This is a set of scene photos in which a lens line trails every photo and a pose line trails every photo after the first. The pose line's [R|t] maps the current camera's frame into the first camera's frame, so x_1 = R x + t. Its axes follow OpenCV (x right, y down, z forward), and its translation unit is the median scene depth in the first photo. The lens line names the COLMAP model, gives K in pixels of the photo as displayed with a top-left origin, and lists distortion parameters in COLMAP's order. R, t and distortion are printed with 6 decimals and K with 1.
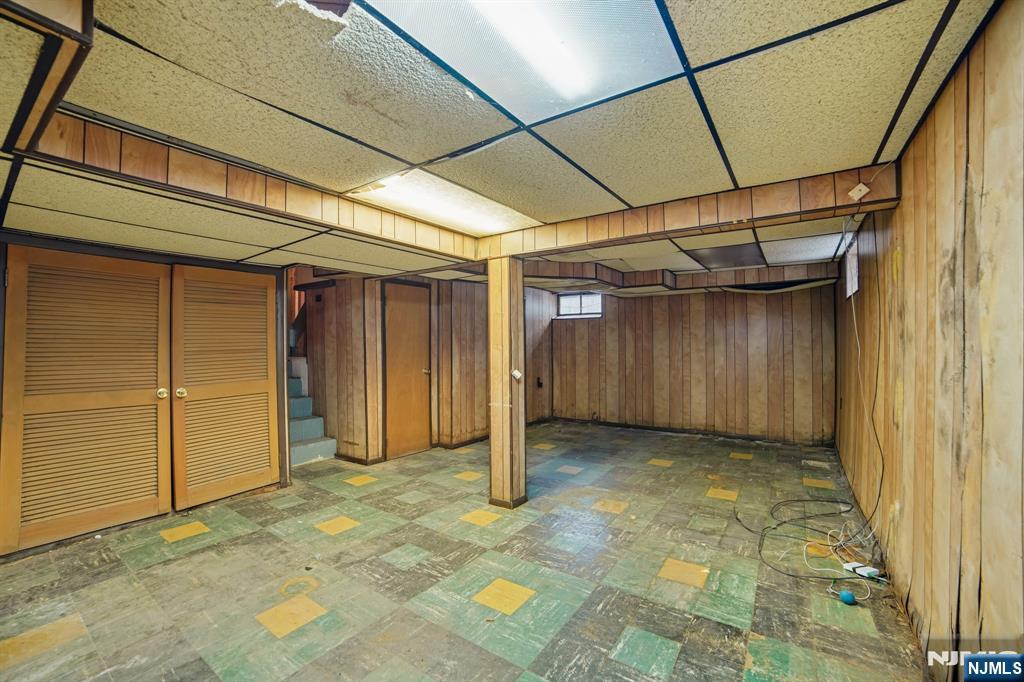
lens RADIAL K [[422.1, 0, 511.6], [0, 422.1, 345.4], [0, 0, 1]] dist [-0.111801, 0.038849]
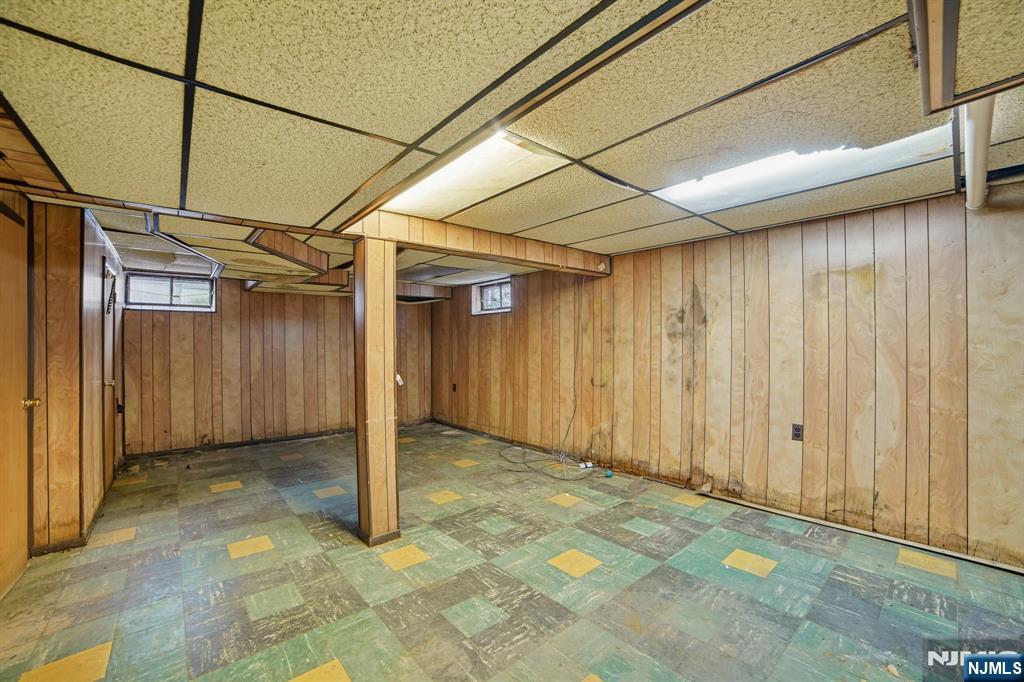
lens RADIAL K [[417.1, 0, 514.7], [0, 417.1, 348.6], [0, 0, 1]] dist [-0.112082, 0.036790]
pose [[0.249282, -0.004082, 0.968422, -0.798519], [0.003861, 0.999987, 0.003221, 0.002711], [-0.968423, 0.002936, 0.249295, 0.598644]]
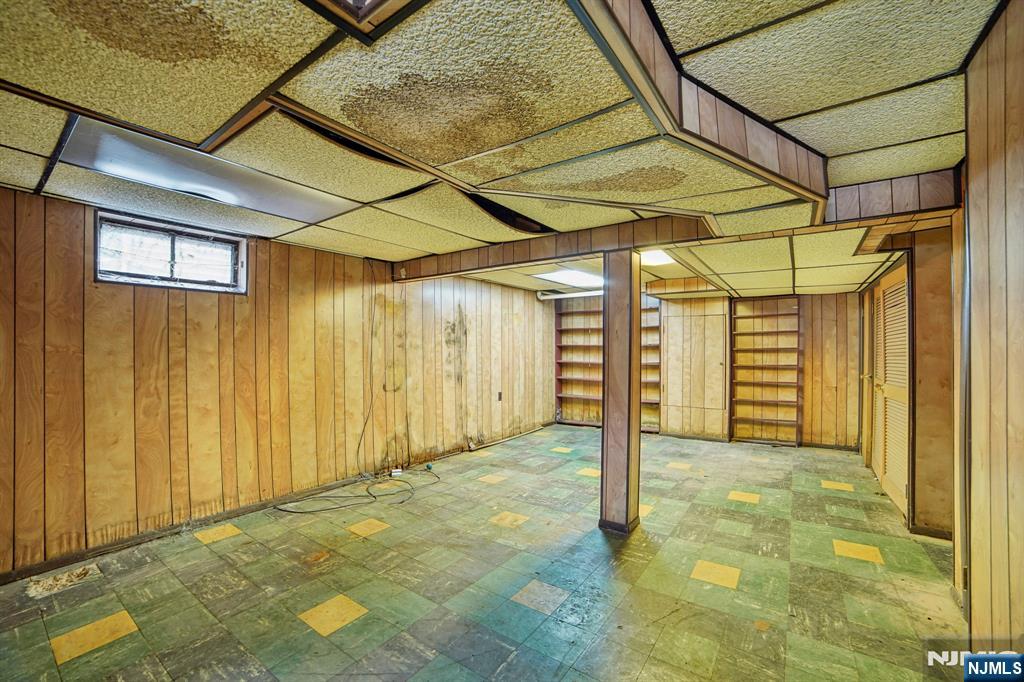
lens RADIAL K [[422.1, 0, 511.6], [0, 422.1, 345.4], [0, 0, 1]] dist [-0.111801, 0.038849]
pose [[-0.999855, 0.007093, 0.015457, 0.232255], [0.006984, 0.999950, -0.007121, -0.005644], [-0.015507, -0.007012, -0.999855, 2.109013]]
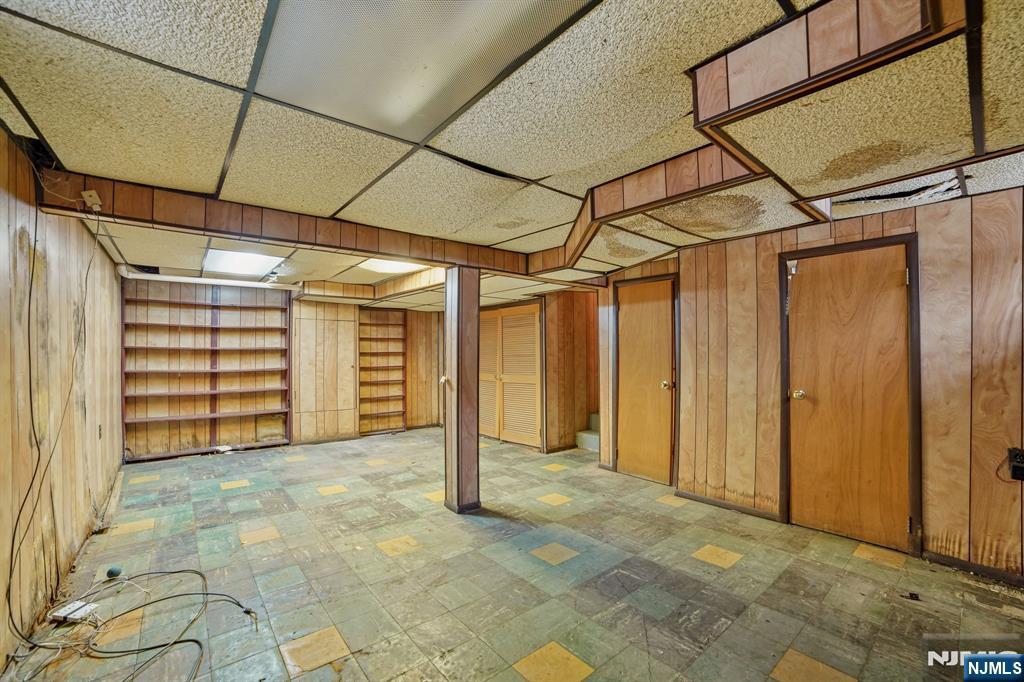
lens RADIAL K [[431.6, 0, 515.8], [0, 431.6, 344.2], [0, 0, 1]] dist [-0.106191, 0.042024]
pose [[-0.273393, -0.012667, -0.961819, 1.074931], [0.002291, 0.999902, -0.013819, -0.007942], [0.961900, -0.005981, -0.273337, 1.575355]]
